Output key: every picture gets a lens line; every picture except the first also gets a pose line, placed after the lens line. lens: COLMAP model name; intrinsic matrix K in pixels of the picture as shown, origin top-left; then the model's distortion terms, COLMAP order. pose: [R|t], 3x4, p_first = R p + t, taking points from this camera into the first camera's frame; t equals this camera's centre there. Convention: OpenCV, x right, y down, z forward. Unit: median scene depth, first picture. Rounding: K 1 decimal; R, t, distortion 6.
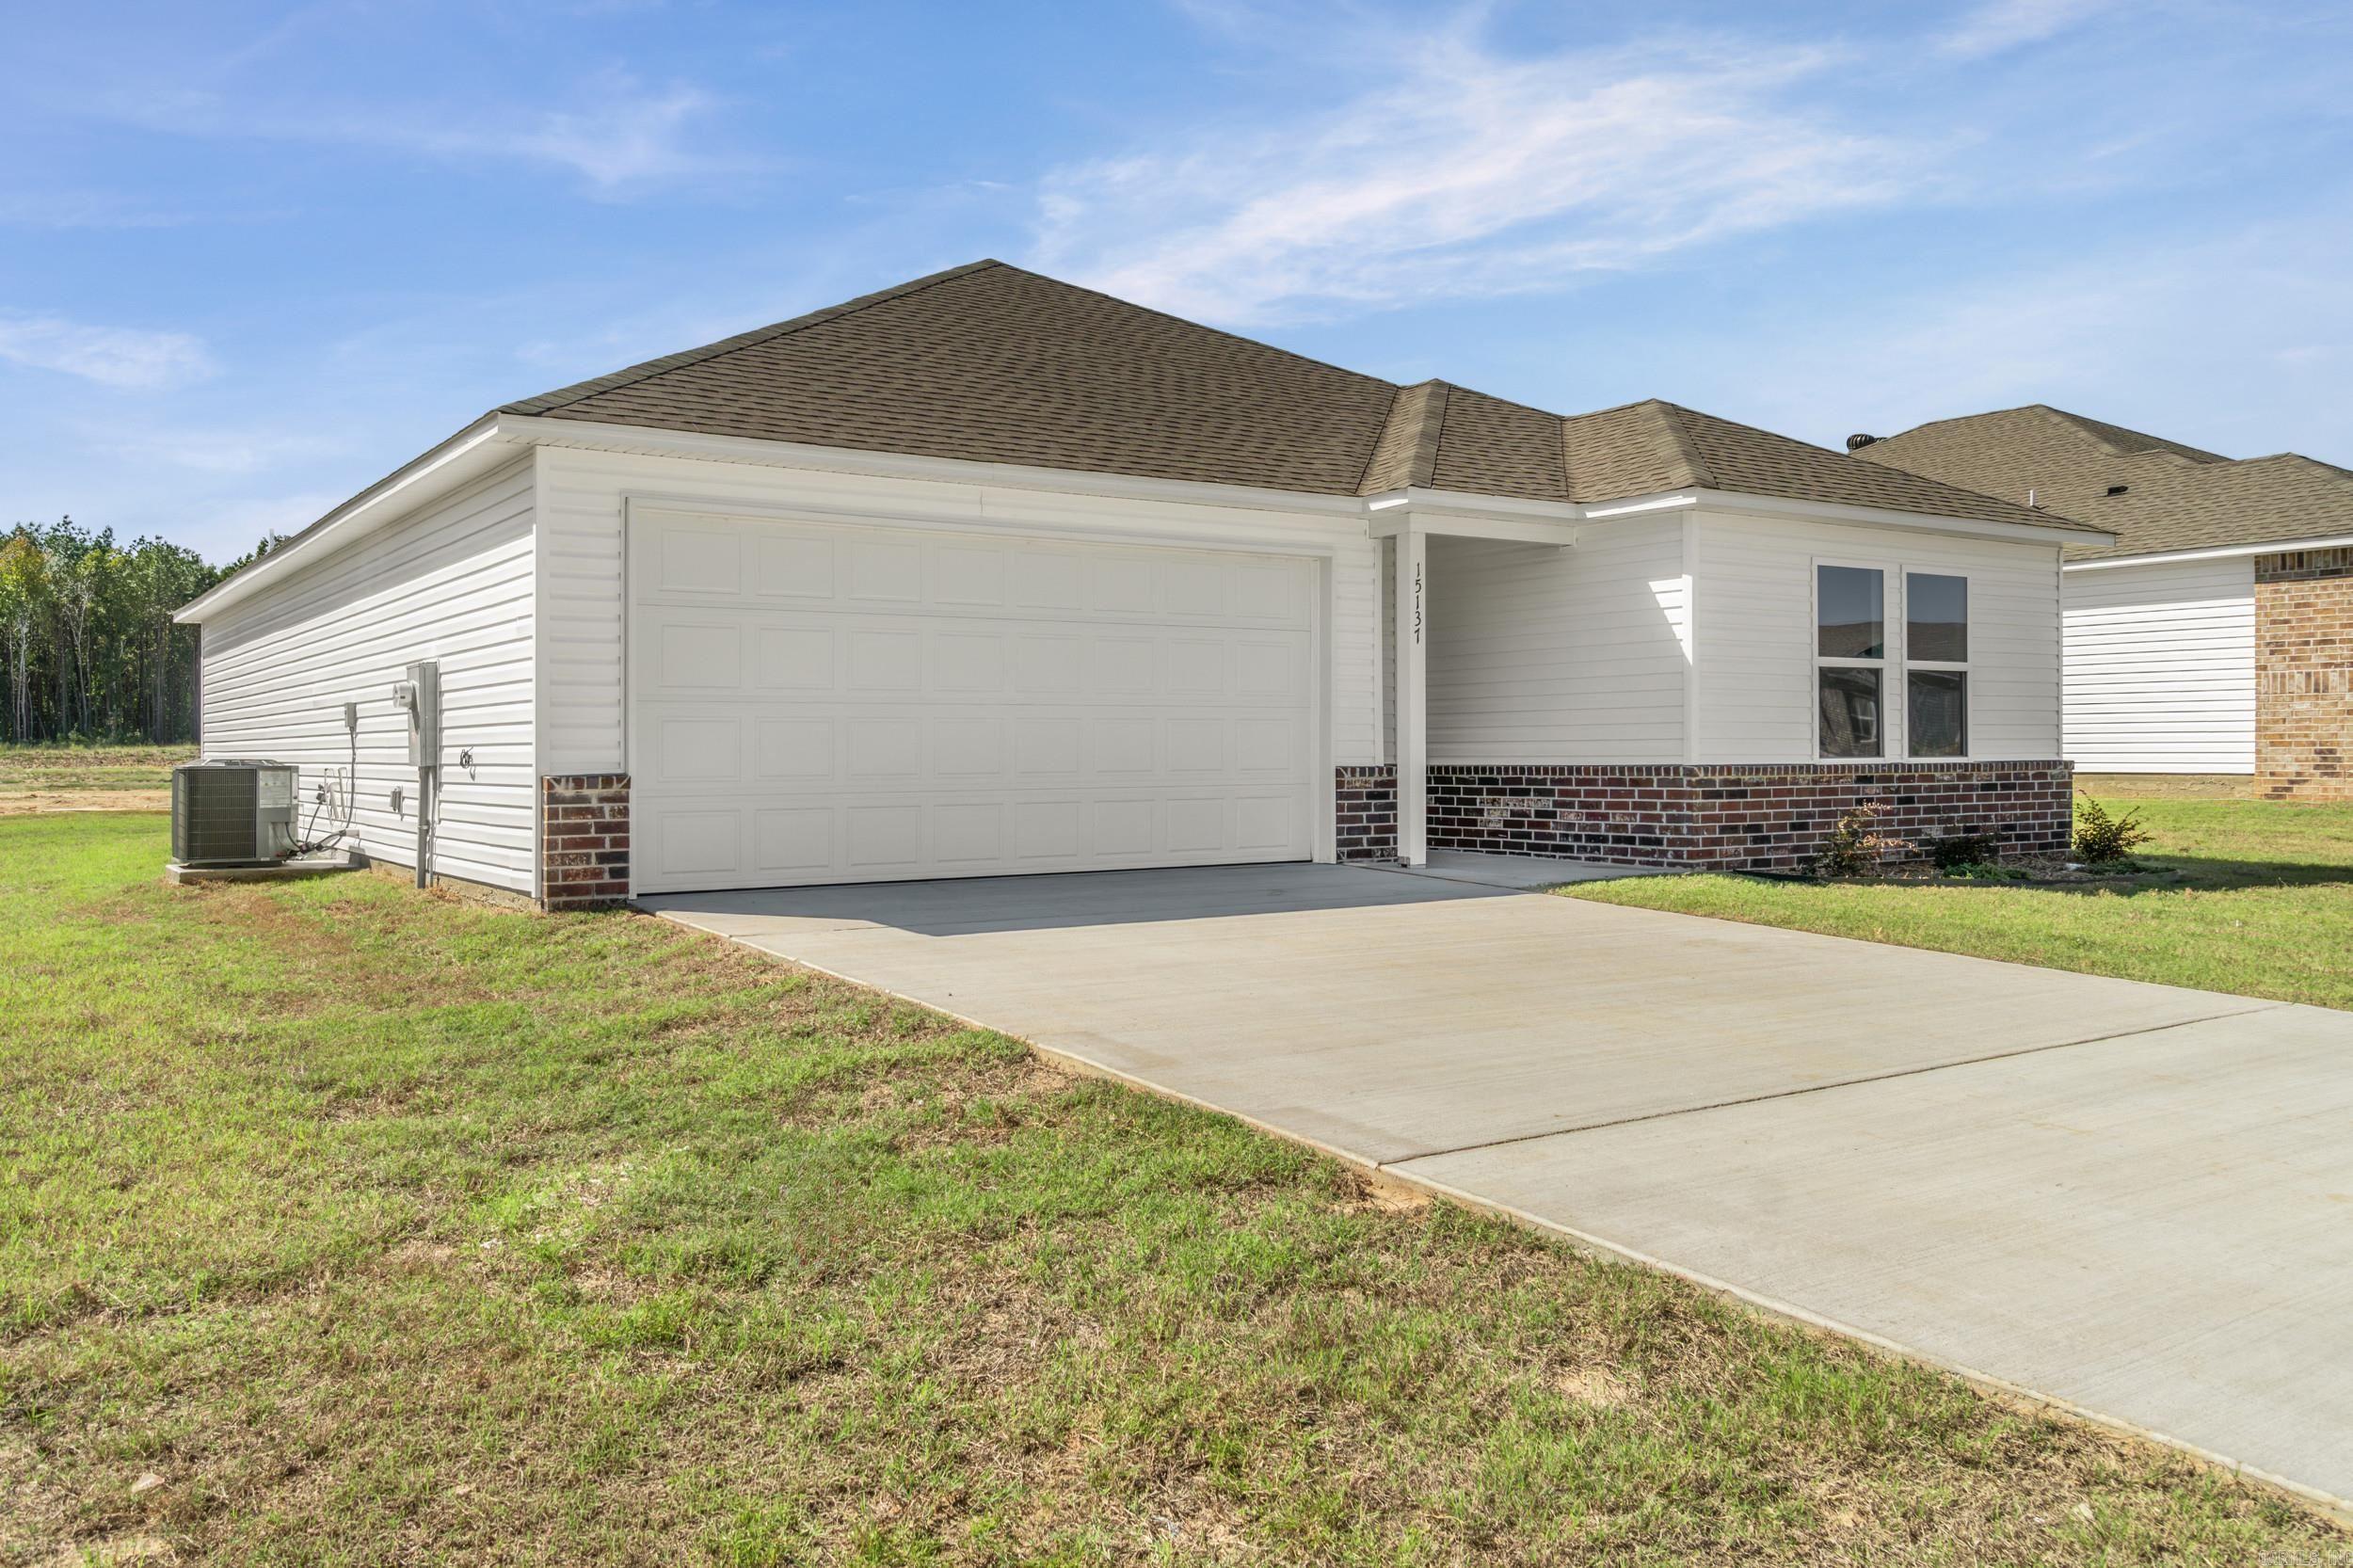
lens RADIAL K [[1826.2, 0, 1175.3], [0, 1826.2, 779.8], [0, 0, 1]] dist [0.008347, -0.005729]
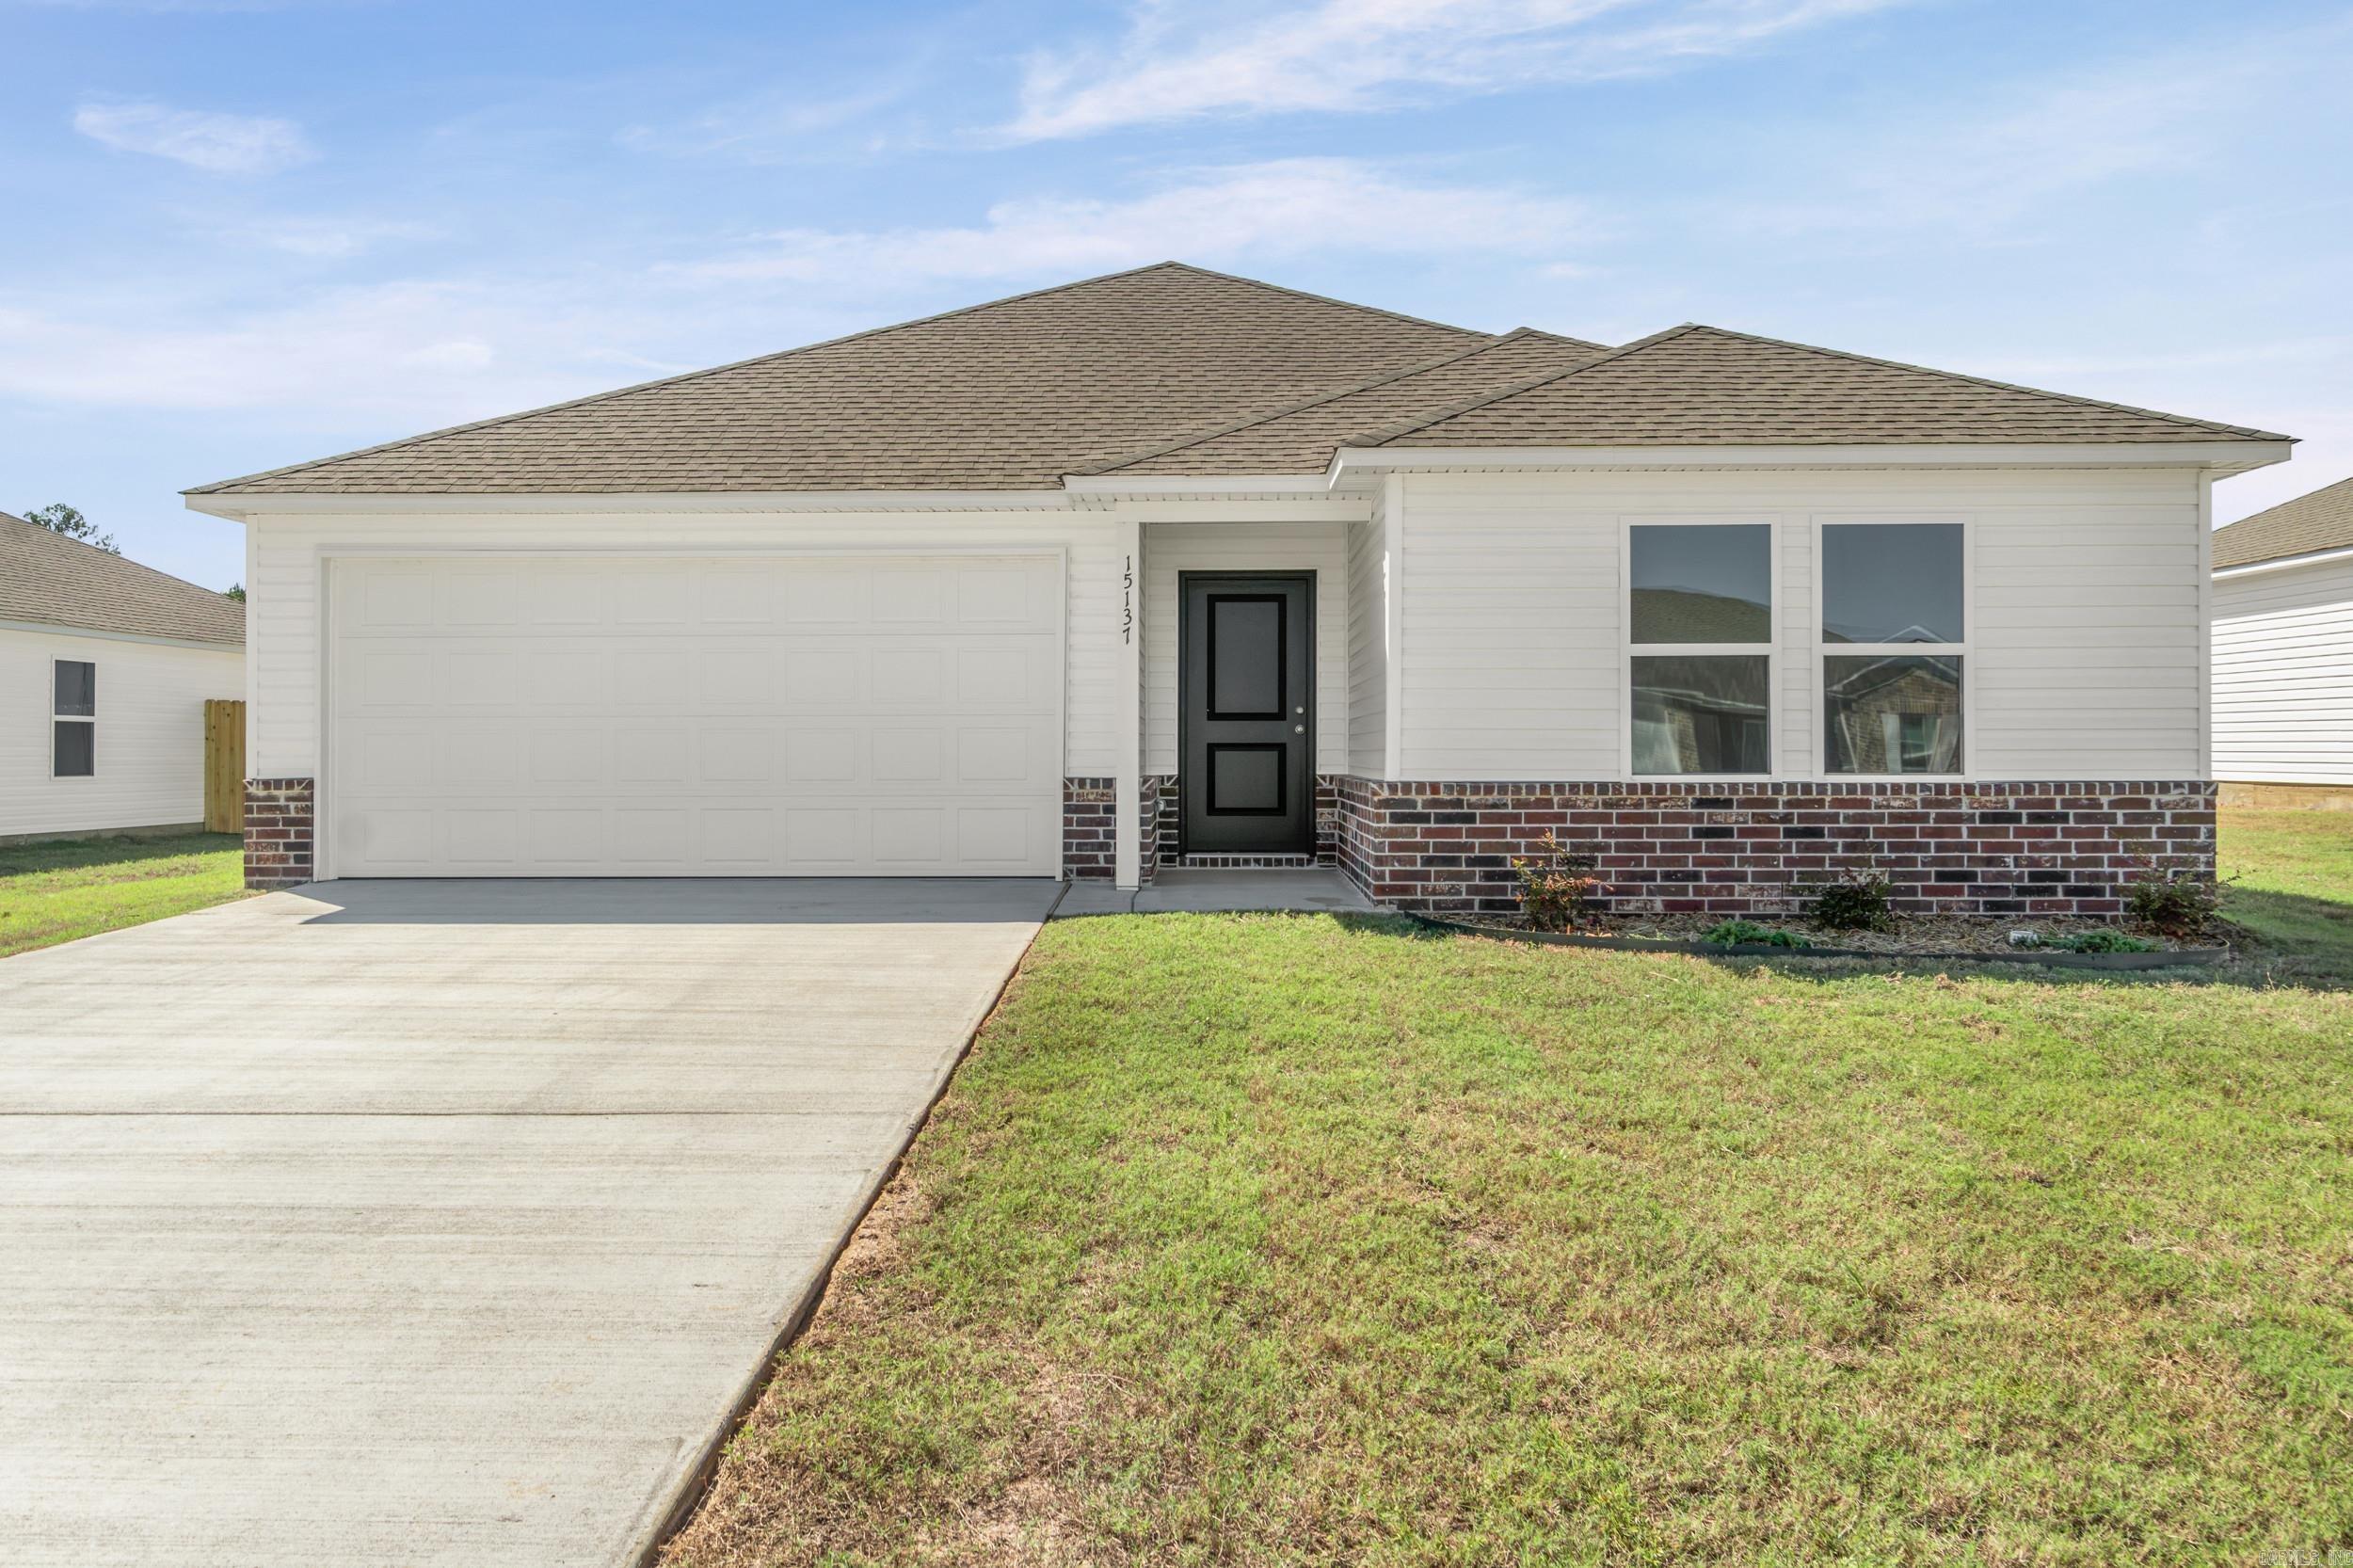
lens RADIAL K [[1826.2, 0, 1158.9], [0, 1826.2, 786.1], [0, 0, 1]] dist [0.008347, -0.005729]
pose [[0.810966, 0.015724, -0.584882, 0.643452], [-0.011574, 0.999874, 0.010834, -0.013008], [0.584979, -0.002016, 0.811046, 0.256273]]
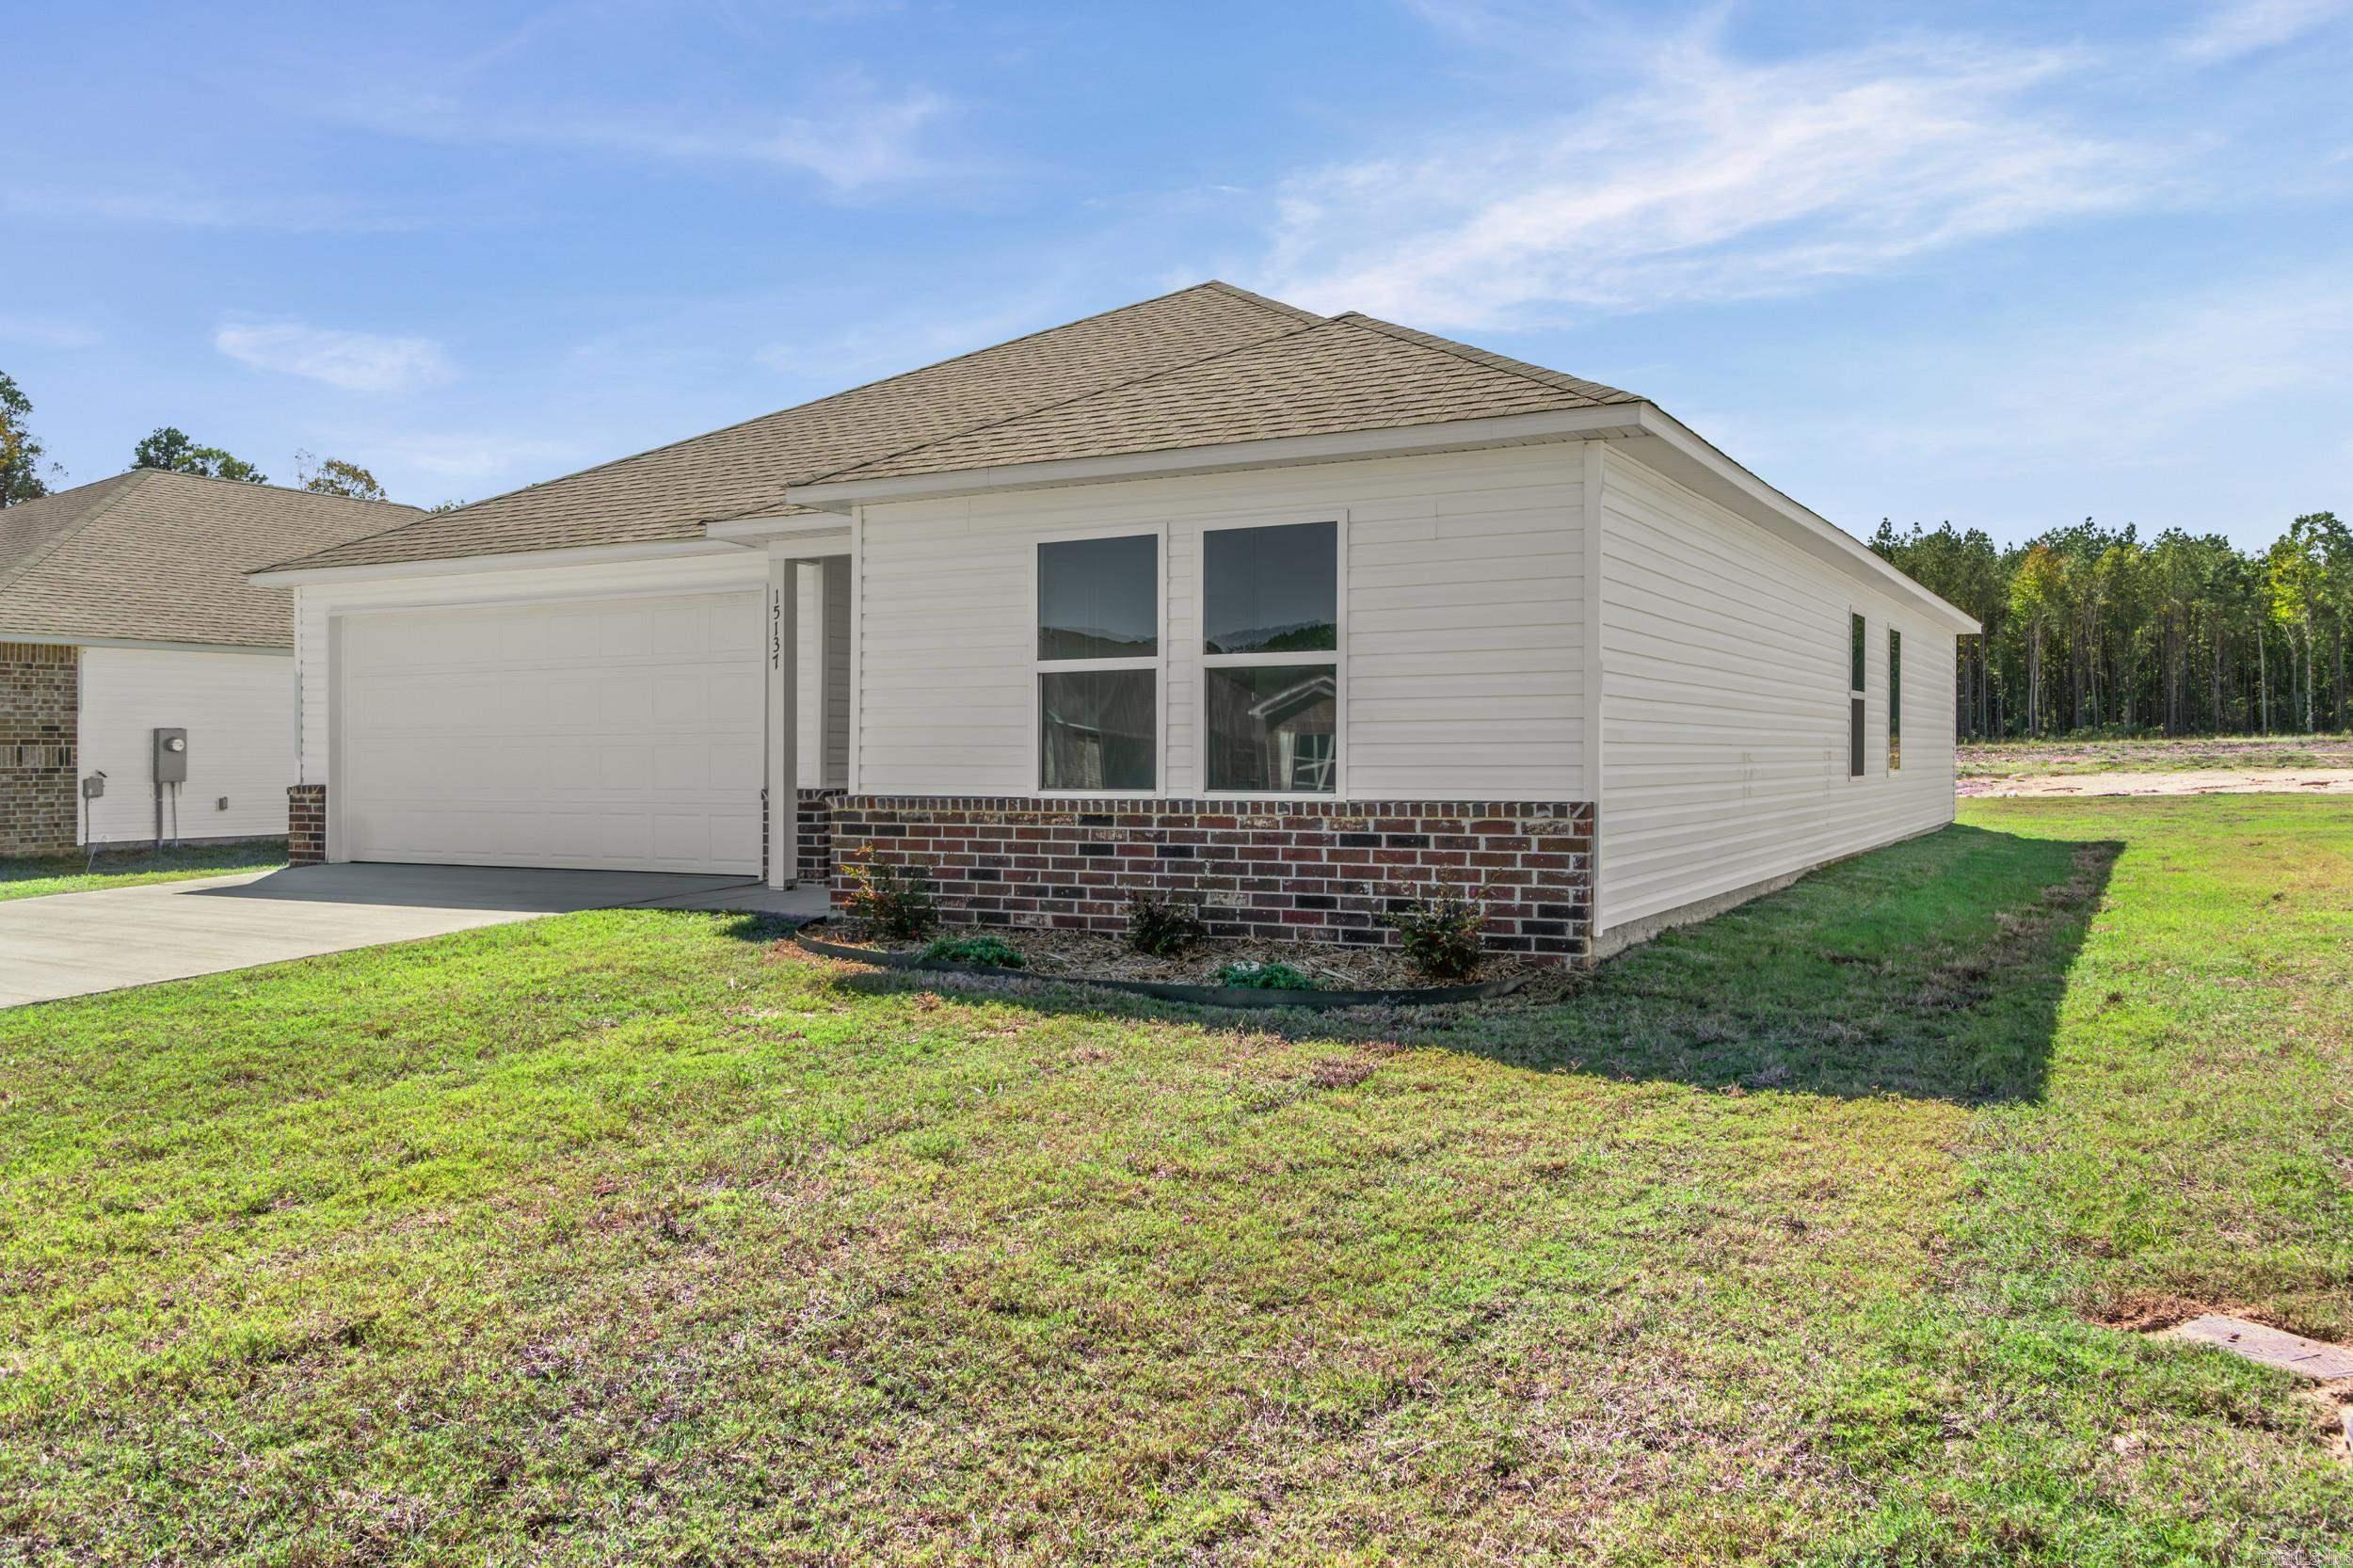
lens RADIAL K [[1826.2, 0, 1152.3], [0, 1826.2, 787.8], [0, 0, 1]] dist [0.008347, -0.005729]
pose [[0.442834, 0.020281, -0.896374, 1.074705], [-0.011264, 0.999791, 0.017056, -0.026770], [0.896533, 0.002544, 0.442970, 0.699791]]
